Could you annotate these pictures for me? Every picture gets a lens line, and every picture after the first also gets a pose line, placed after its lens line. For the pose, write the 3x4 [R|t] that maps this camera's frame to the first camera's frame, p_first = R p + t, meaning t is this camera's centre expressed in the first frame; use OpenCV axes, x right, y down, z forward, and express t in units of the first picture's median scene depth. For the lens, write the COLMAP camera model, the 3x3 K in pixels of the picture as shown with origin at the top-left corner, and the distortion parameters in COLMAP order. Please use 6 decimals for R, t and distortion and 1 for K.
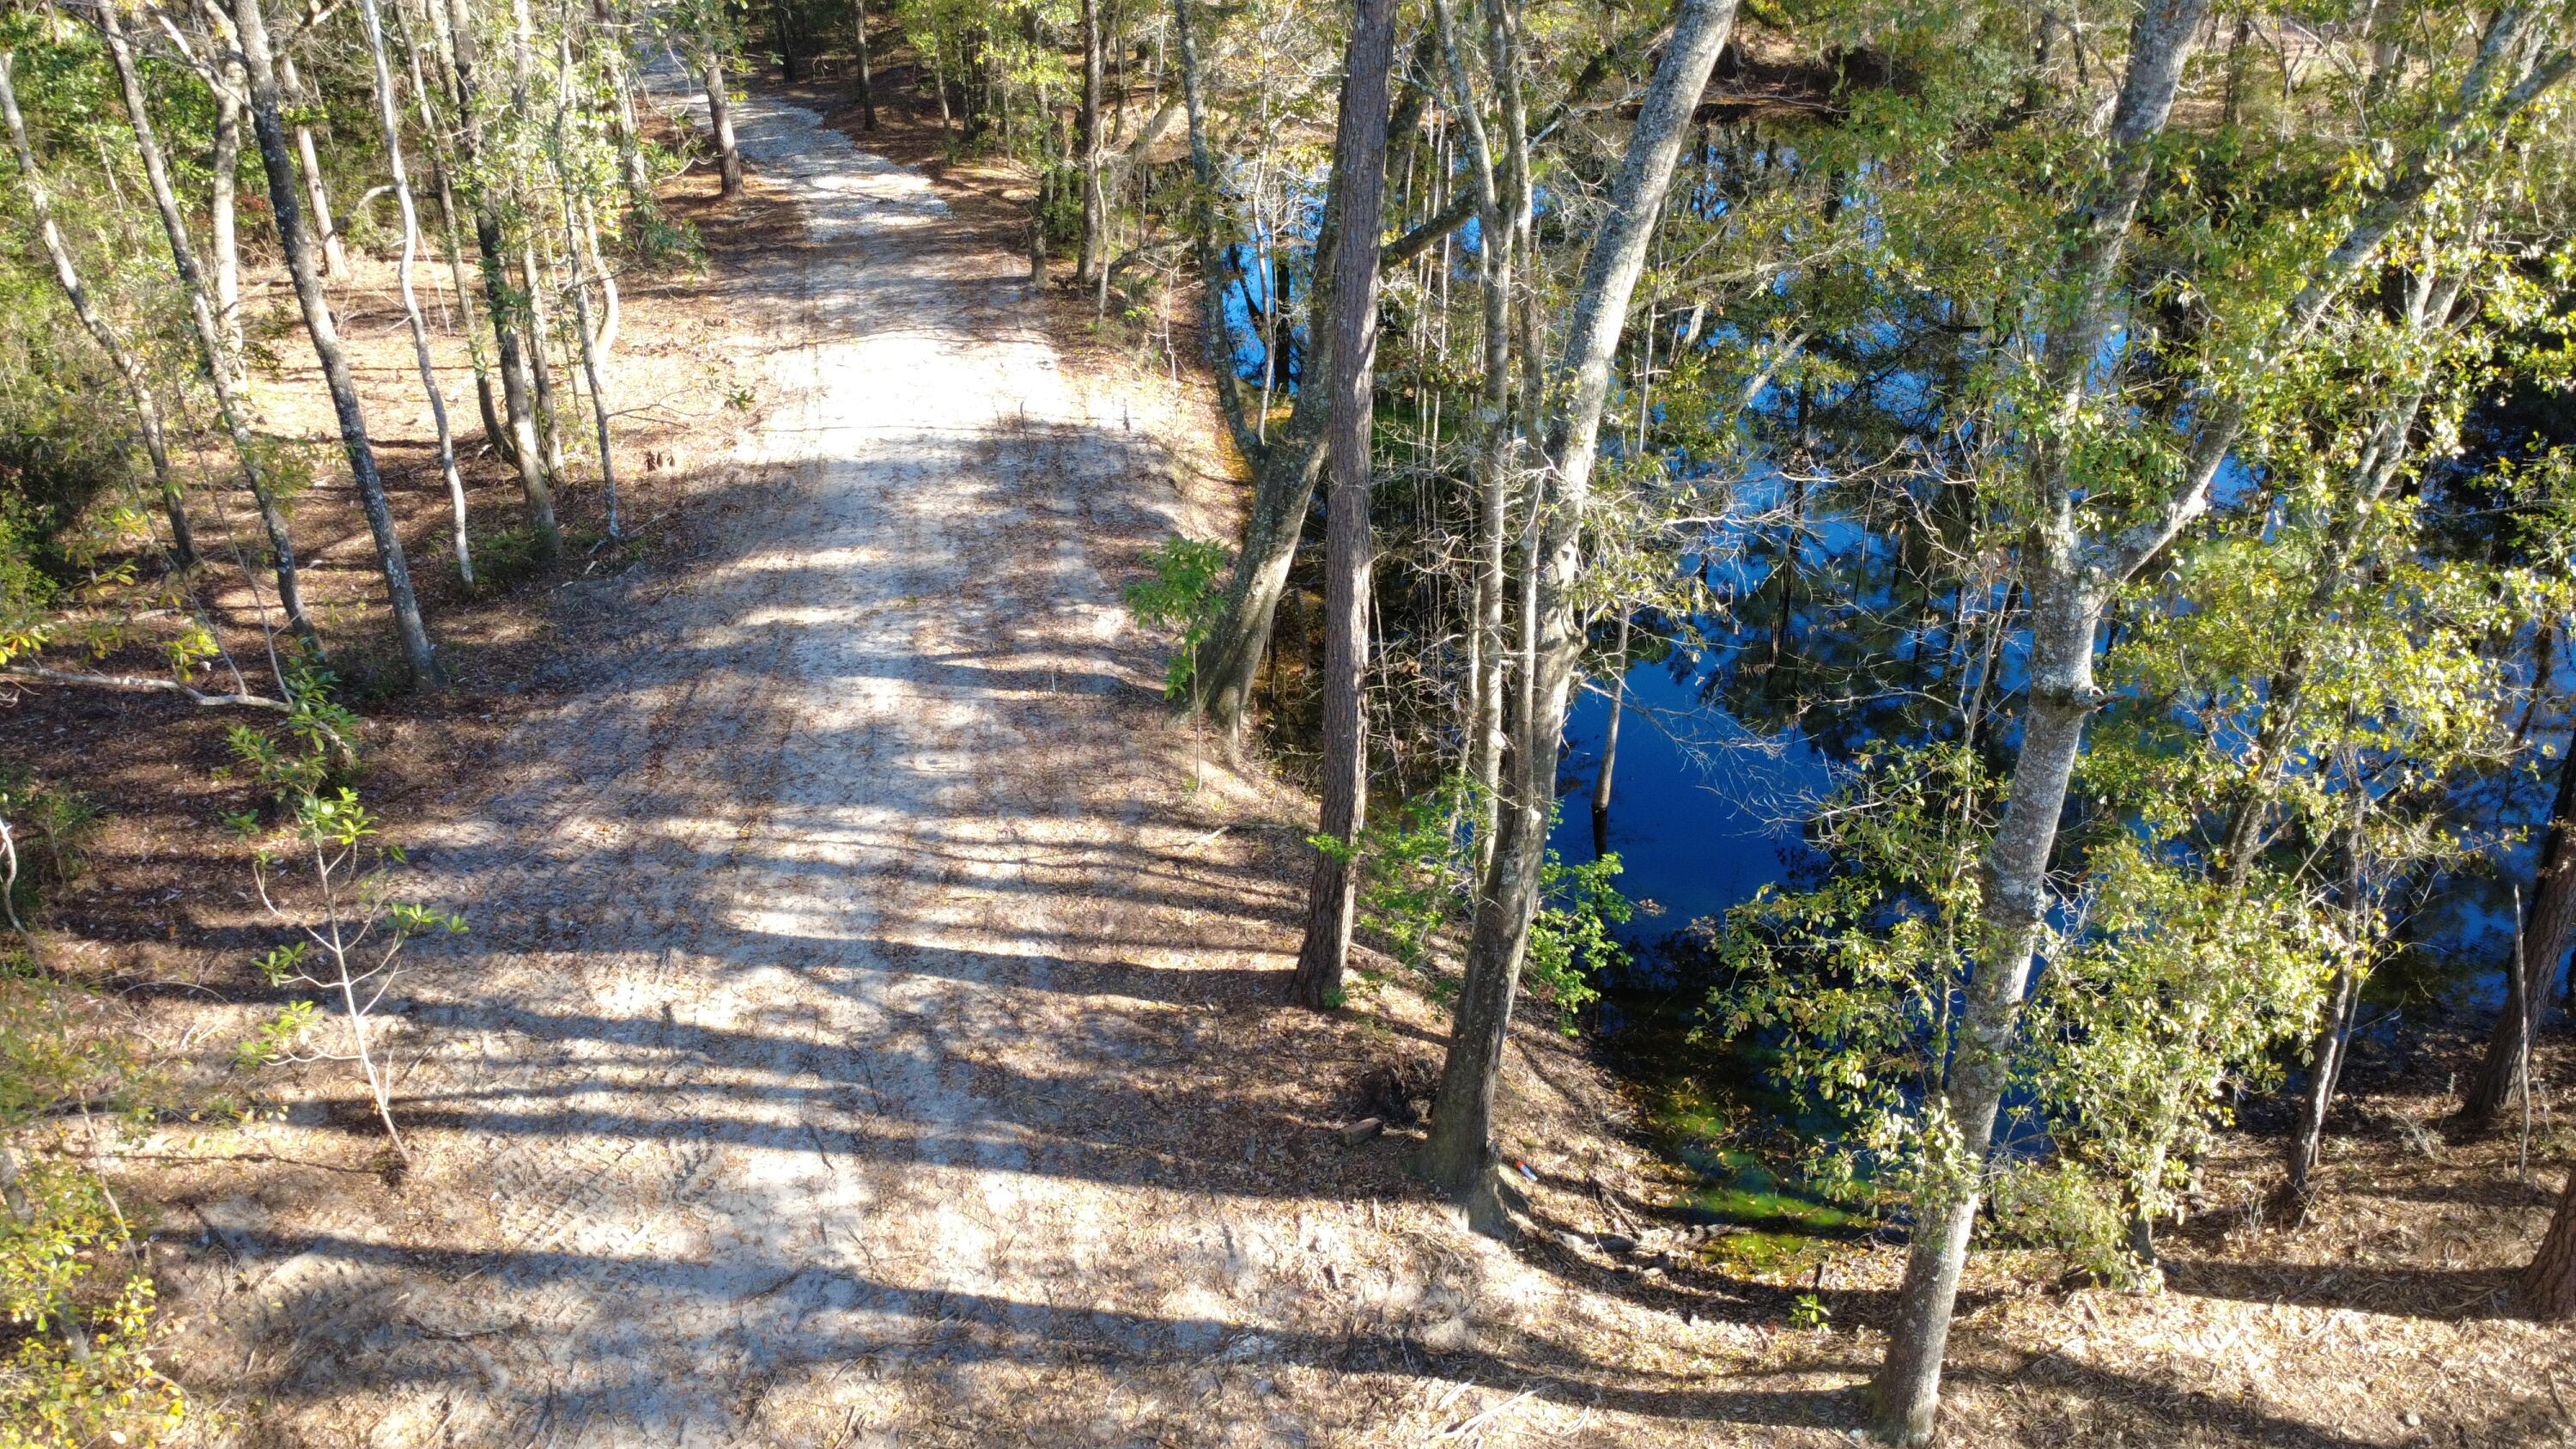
lens RADIAL K [[1861.9, 0, 1290.4], [0, 1861.9, 724.5], [0, 0, 1]] dist [0.002839, 0.000764]
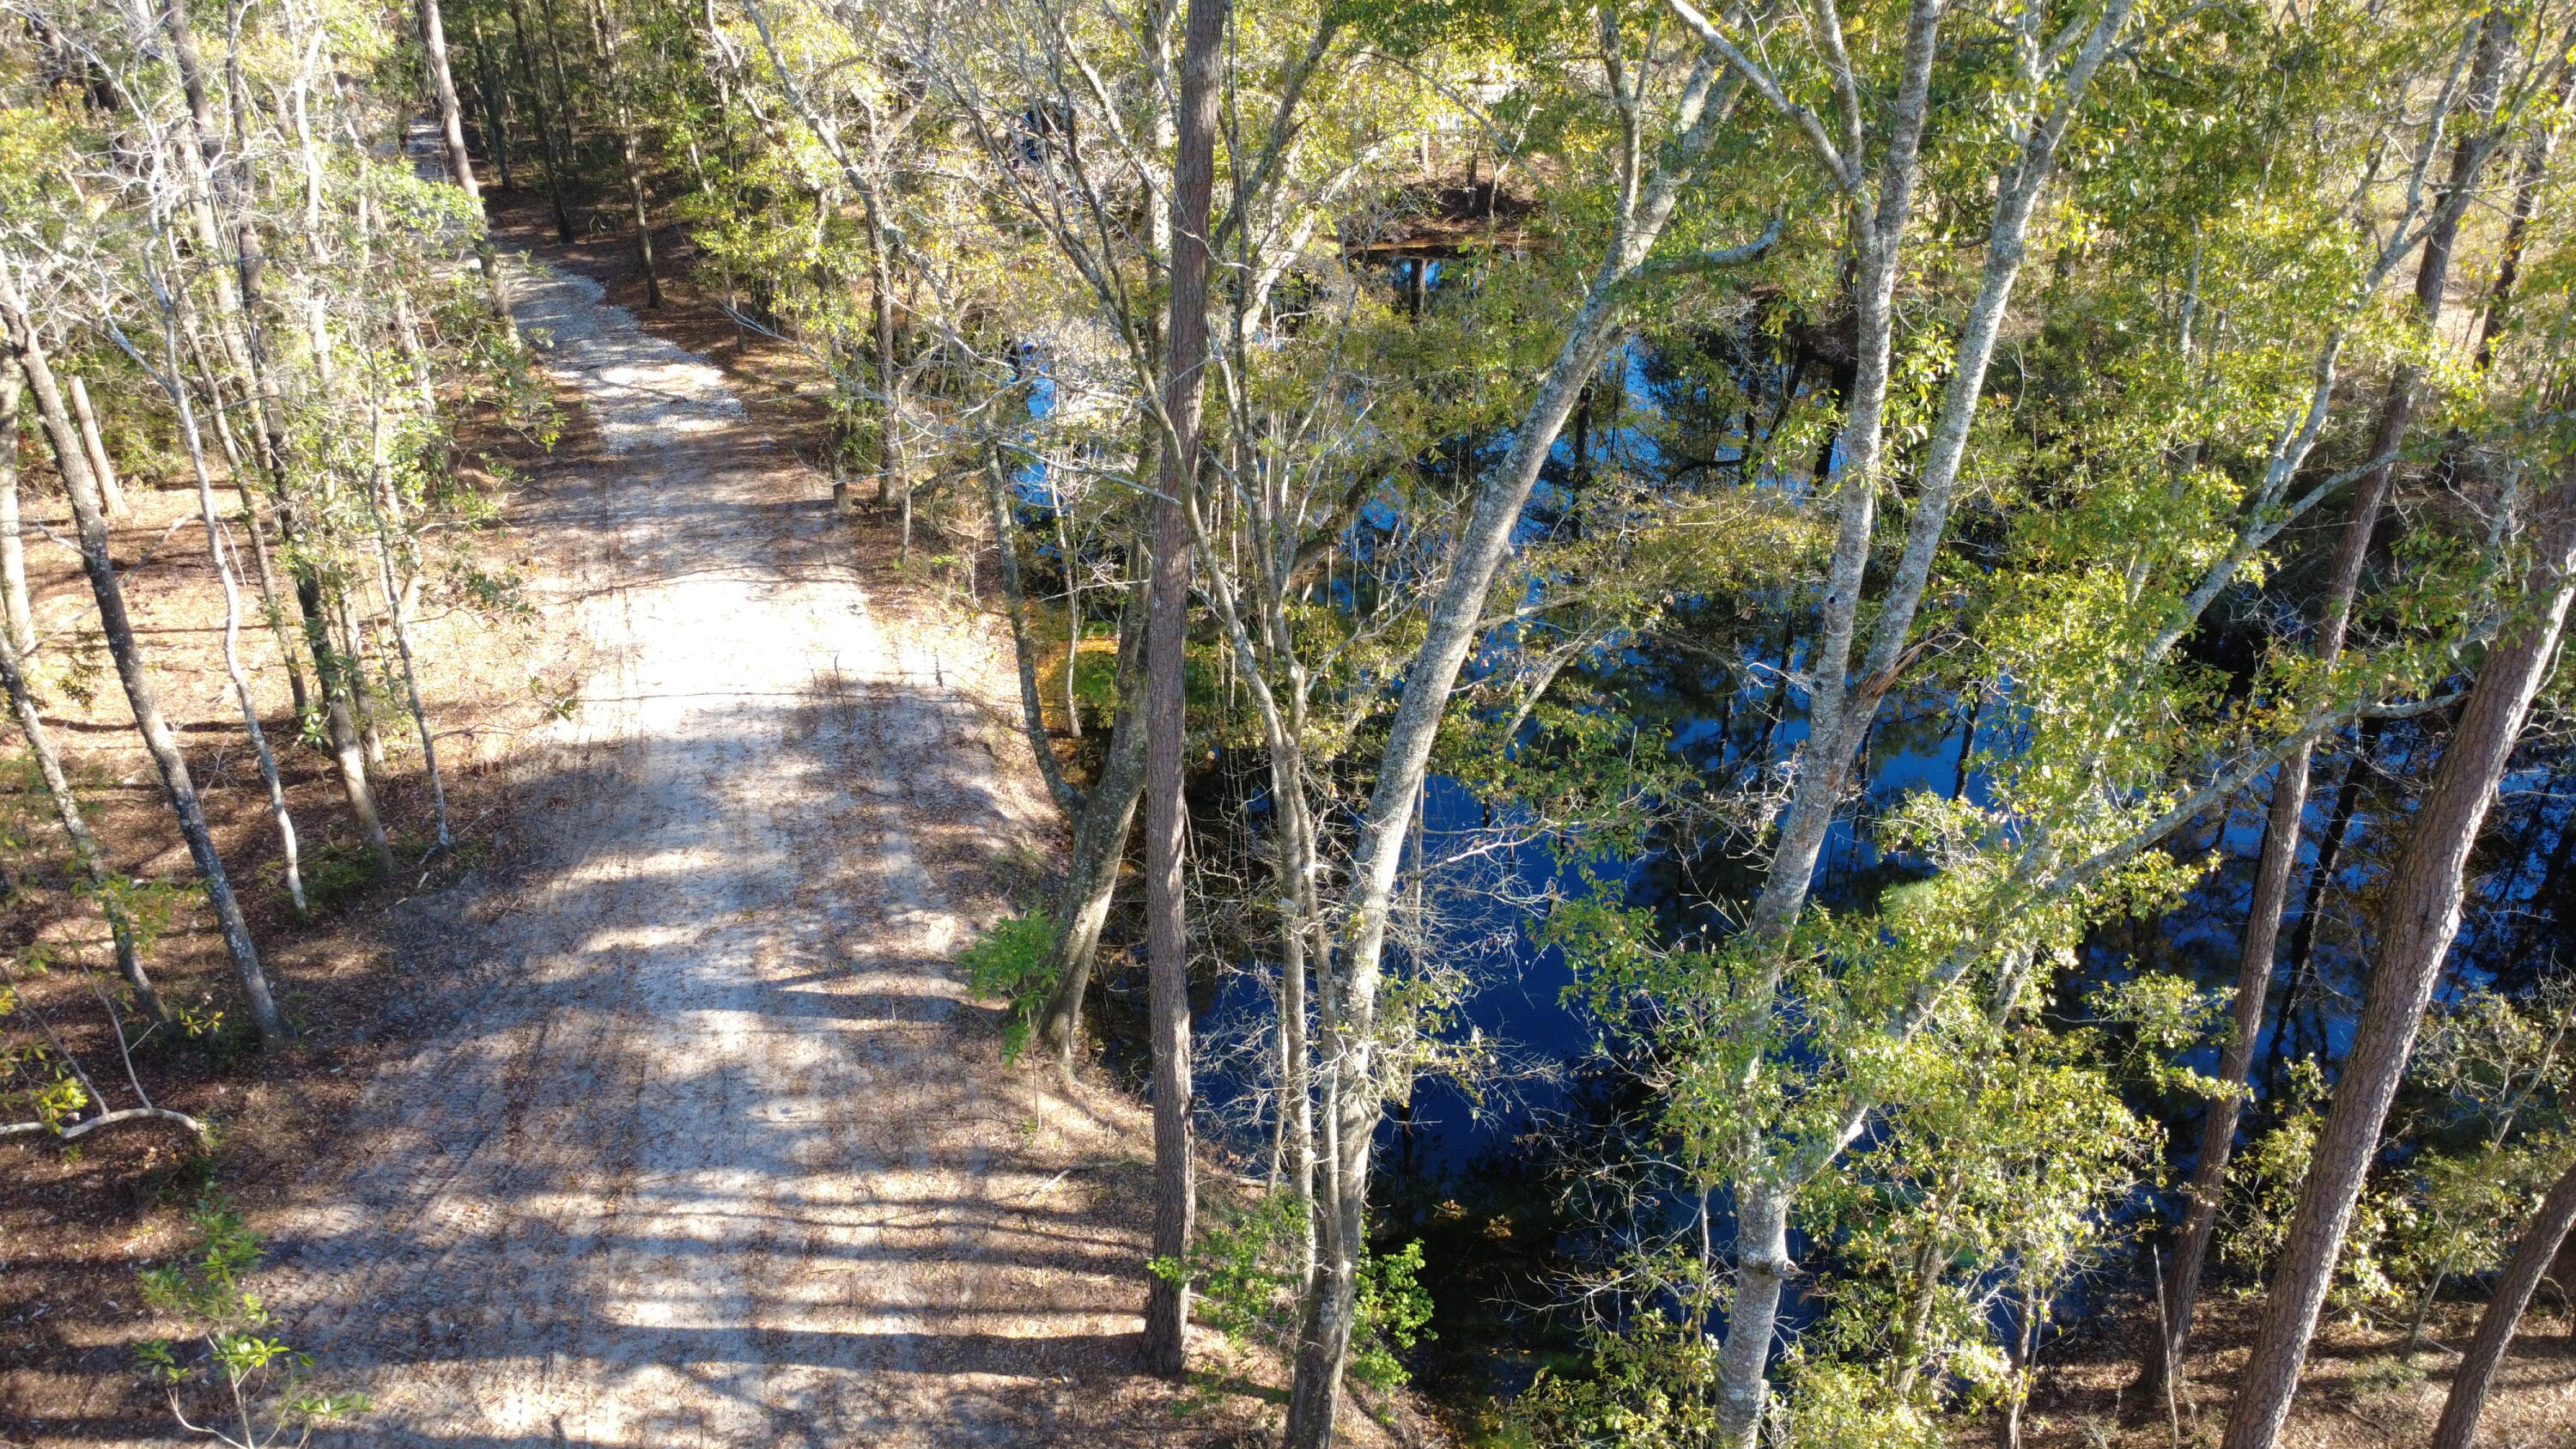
lens RADIAL K [[1865.3, 0, 1289.9], [0, 1865.3, 723.8], [0, 0, 1]] dist [-0.000069, 0.005771]
pose [[0.993133, -0.055870, 0.102793, -0.002227], [0.055839, 0.998435, 0.003177, -0.196536], [-0.102809, 0.002584, 0.994698, -0.098766]]
